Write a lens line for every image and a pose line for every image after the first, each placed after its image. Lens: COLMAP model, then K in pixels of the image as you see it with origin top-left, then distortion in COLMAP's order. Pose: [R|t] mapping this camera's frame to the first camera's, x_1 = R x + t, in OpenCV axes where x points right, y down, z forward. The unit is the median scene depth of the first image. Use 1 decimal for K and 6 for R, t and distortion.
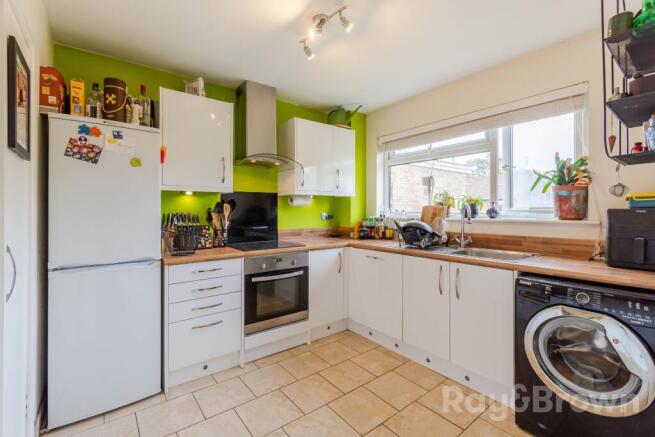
lens RADIAL K [[306.5, 0, 337.6], [0, 306.5, 204.5], [0, 0, 1]] dist [0.000851, -0.000005]
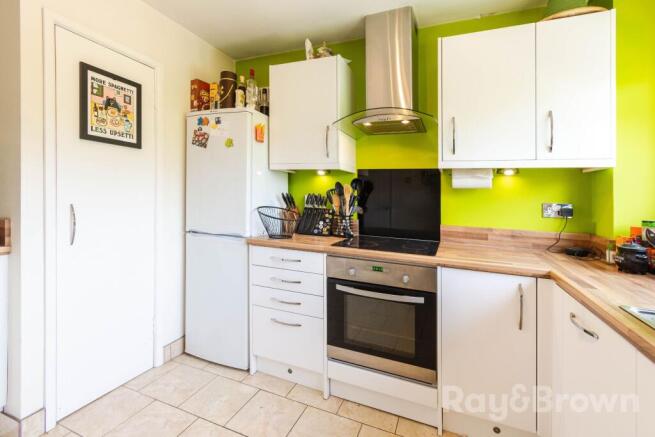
lens RADIAL K [[304.0, 0, 324.2], [0, 304.0, 195.2], [0, 0, 1]] dist [0.002751, 0.000133]
pose [[0.455385, 0.013491, -0.890192, 0.348779], [-0.016437, 0.999842, 0.006745, 0.024590], [0.890143, 0.011560, 0.455535, 0.645453]]
